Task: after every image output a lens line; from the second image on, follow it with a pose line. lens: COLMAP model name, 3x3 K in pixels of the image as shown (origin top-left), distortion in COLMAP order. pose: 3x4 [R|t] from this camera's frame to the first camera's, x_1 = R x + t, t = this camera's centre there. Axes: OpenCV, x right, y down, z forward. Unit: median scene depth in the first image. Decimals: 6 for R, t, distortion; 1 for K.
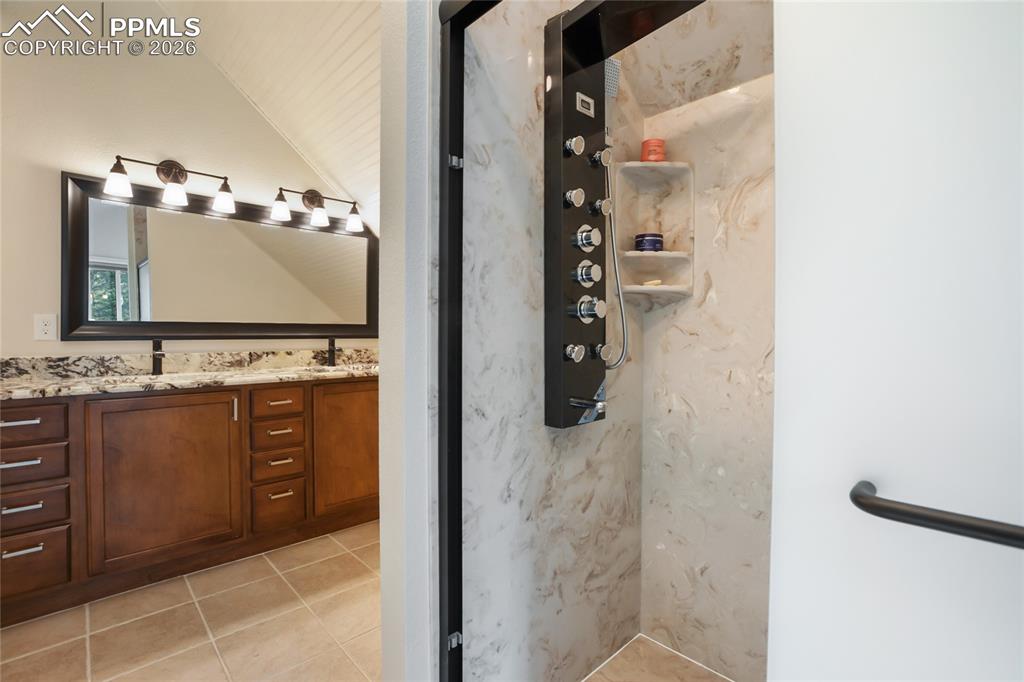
lens RADIAL K [[482.8, 0, 516.7], [0, 482.8, 318.9], [0, 0, 1]] dist [-0.005148, 0.000128]
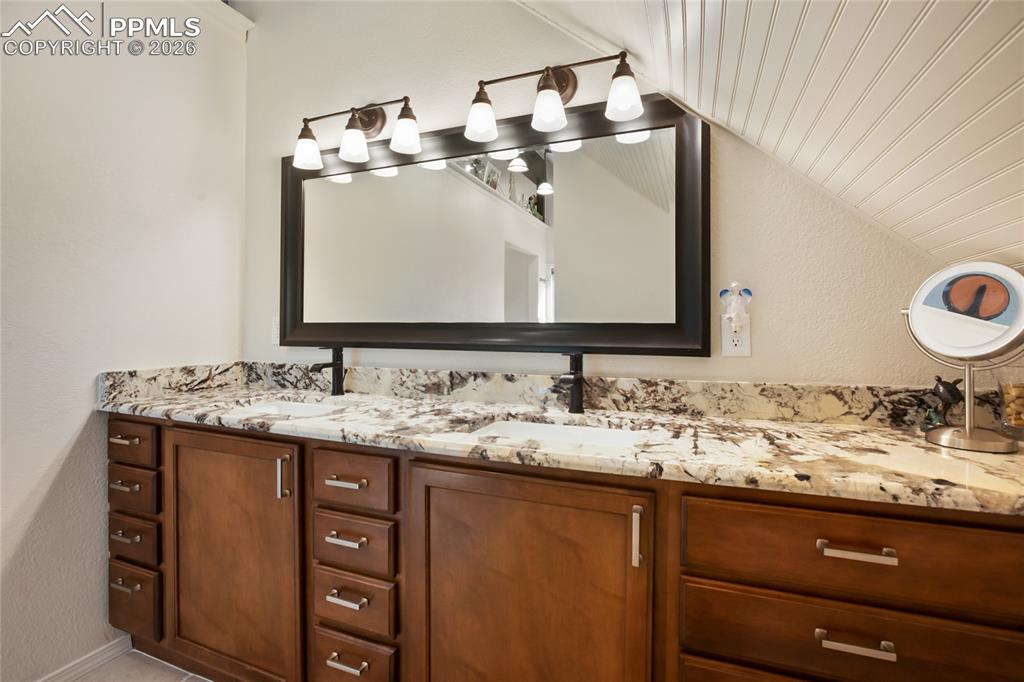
lens RADIAL K [[482.8, 0, 516.7], [0, 482.8, 318.9], [0, 0, 1]] dist [-0.005148, 0.000128]
pose [[0.396750, -0.011314, -0.917857, 0.041084], [0.020798, 0.999778, -0.003333, 0.006631], [0.917691, -0.017767, 0.396897, 0.860250]]
